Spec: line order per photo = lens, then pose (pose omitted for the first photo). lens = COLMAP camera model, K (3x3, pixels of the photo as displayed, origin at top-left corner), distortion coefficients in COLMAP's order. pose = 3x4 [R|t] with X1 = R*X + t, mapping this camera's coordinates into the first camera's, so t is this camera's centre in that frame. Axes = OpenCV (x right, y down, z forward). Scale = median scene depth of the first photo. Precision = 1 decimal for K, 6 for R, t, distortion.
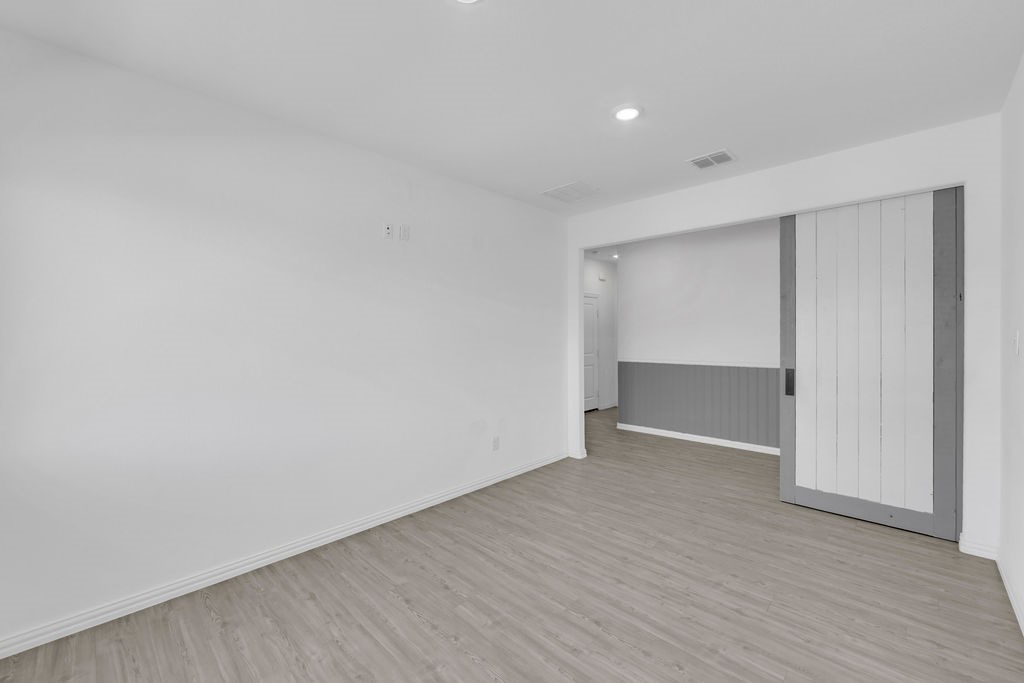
lens RADIAL K [[402.2, 0, 512.8], [0, 402.2, 336.4], [0, 0, 1]] dist [-0.000779, -0.000409]
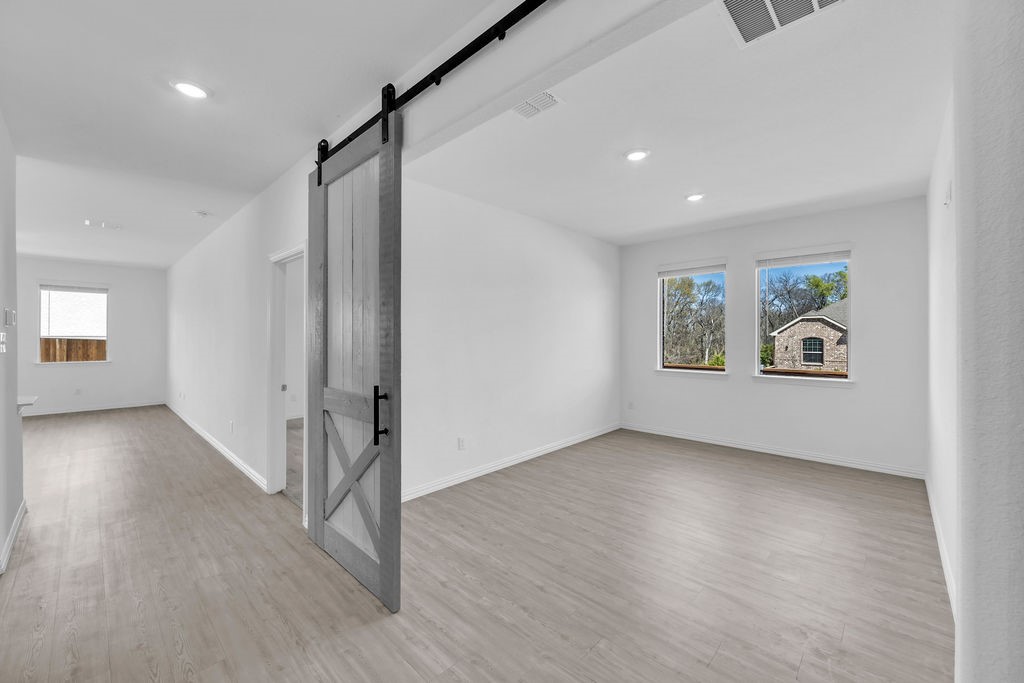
lens RADIAL K [[402.2, 0, 512.8], [0, 402.2, 336.4], [0, 0, 1]] dist [-0.000779, -0.000409]
pose [[-0.999595, 0.005000, -0.028003, 0.731219], [0.004828, 0.999969, 0.006201, -0.012995], [0.028033, 0.006064, -0.999589, 2.314587]]
